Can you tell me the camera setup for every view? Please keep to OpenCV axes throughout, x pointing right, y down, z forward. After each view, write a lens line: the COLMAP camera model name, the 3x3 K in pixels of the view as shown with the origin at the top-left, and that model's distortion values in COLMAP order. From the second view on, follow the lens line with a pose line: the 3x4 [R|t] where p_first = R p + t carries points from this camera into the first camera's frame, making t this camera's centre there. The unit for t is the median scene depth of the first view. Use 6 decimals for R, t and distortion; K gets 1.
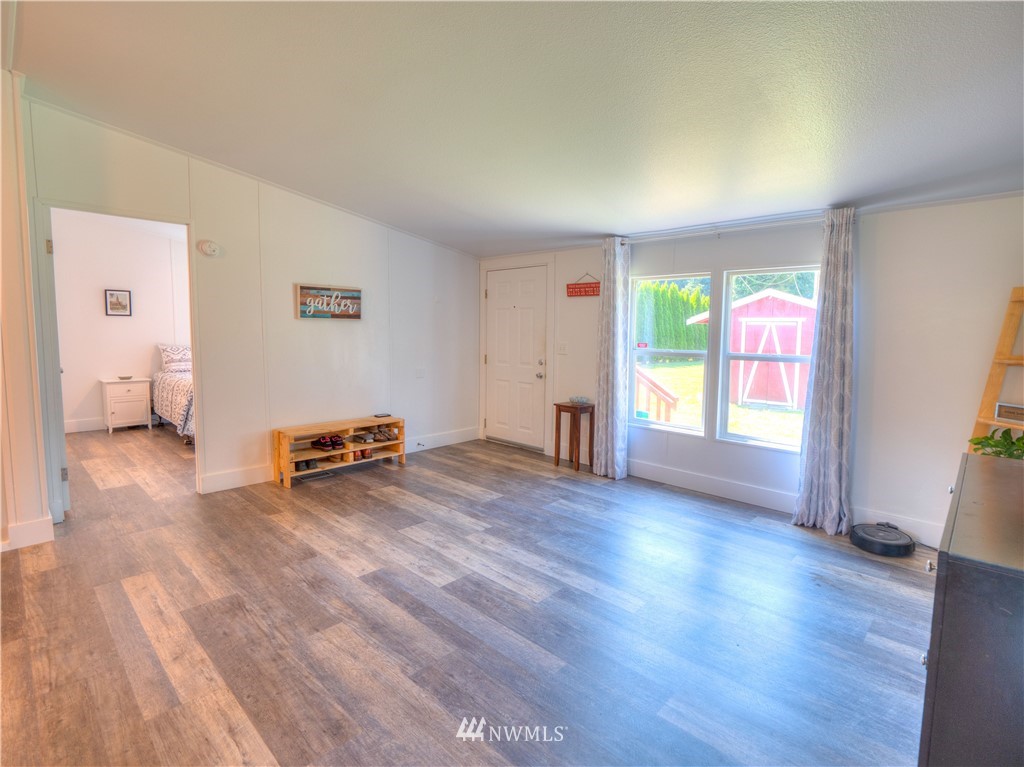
lens RADIAL K [[498.4, 0, 516.0], [0, 498.4, 378.9], [0, 0, 1]] dist [-0.010230, -0.003008]
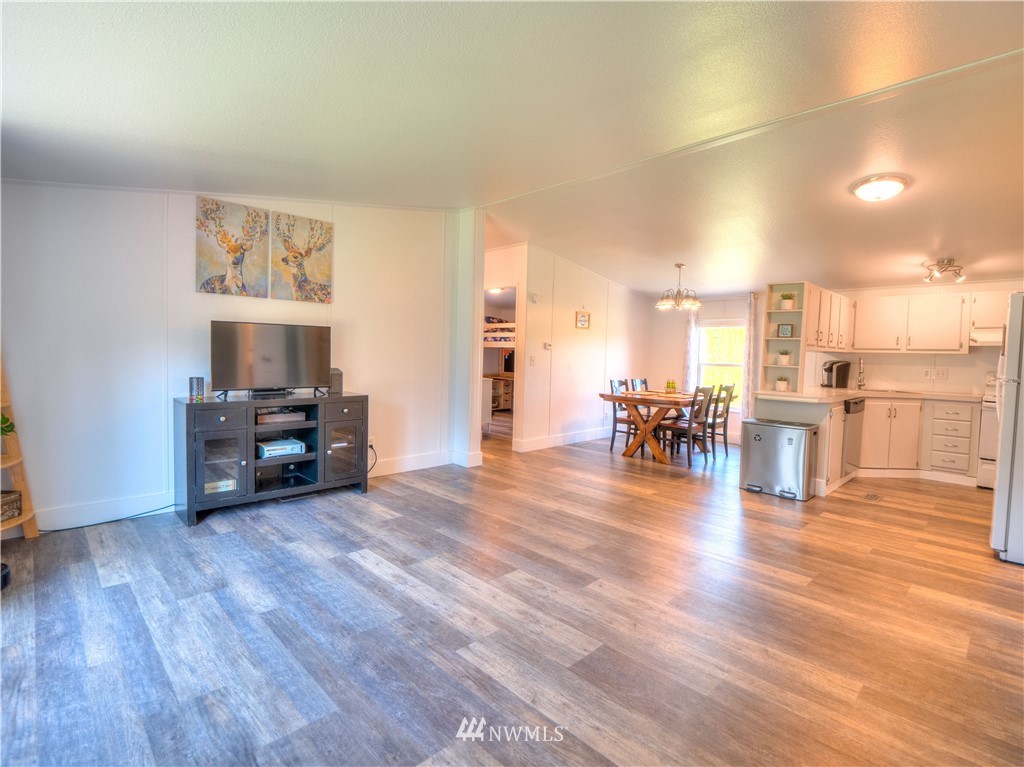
lens RADIAL K [[498.4, 0, 514.9], [0, 498.4, 378.7], [0, 0, 1]] dist [-0.010230, -0.003008]
pose [[-0.998648, -0.039270, 0.034066, -0.136819], [-0.033679, 0.987884, 0.151496, -0.136679], [-0.039603, 0.150144, -0.987871, 1.663248]]
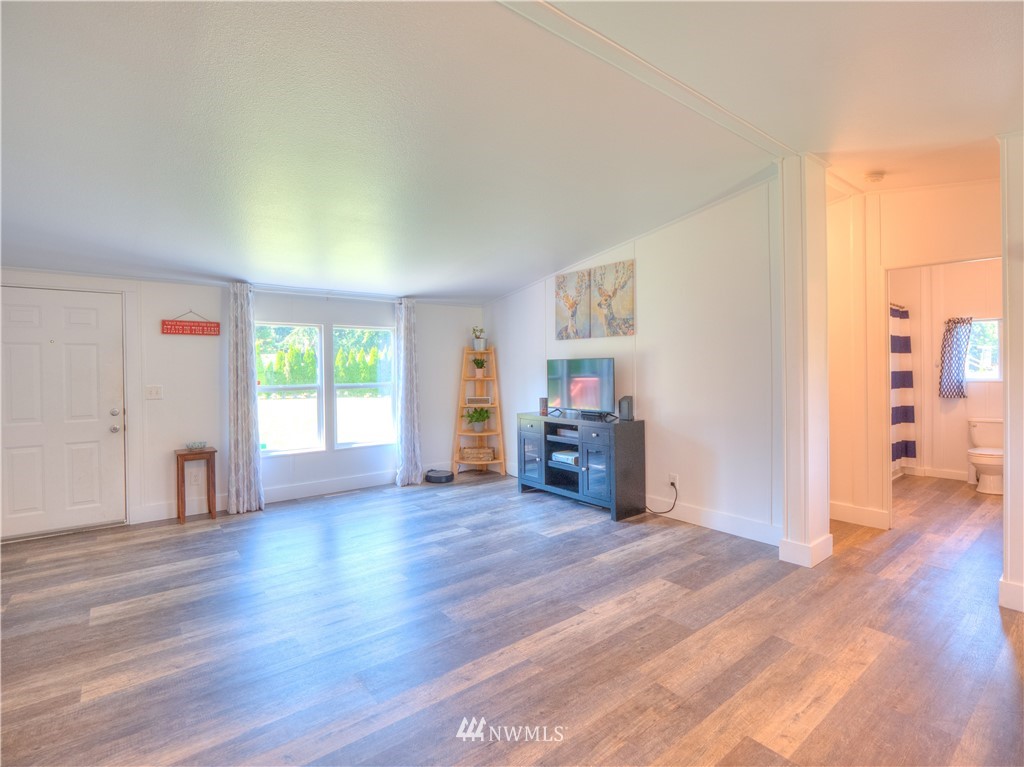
lens RADIAL K [[498.4, 0, 502.9], [0, 498.4, 376.6], [0, 0, 1]] dist [-0.010230, -0.003008]
pose [[0.147522, -0.035802, 0.988411, -1.084402], [0.108570, 0.993892, 0.019796, -0.064851], [-0.983082, 0.104391, 0.150508, 0.435385]]
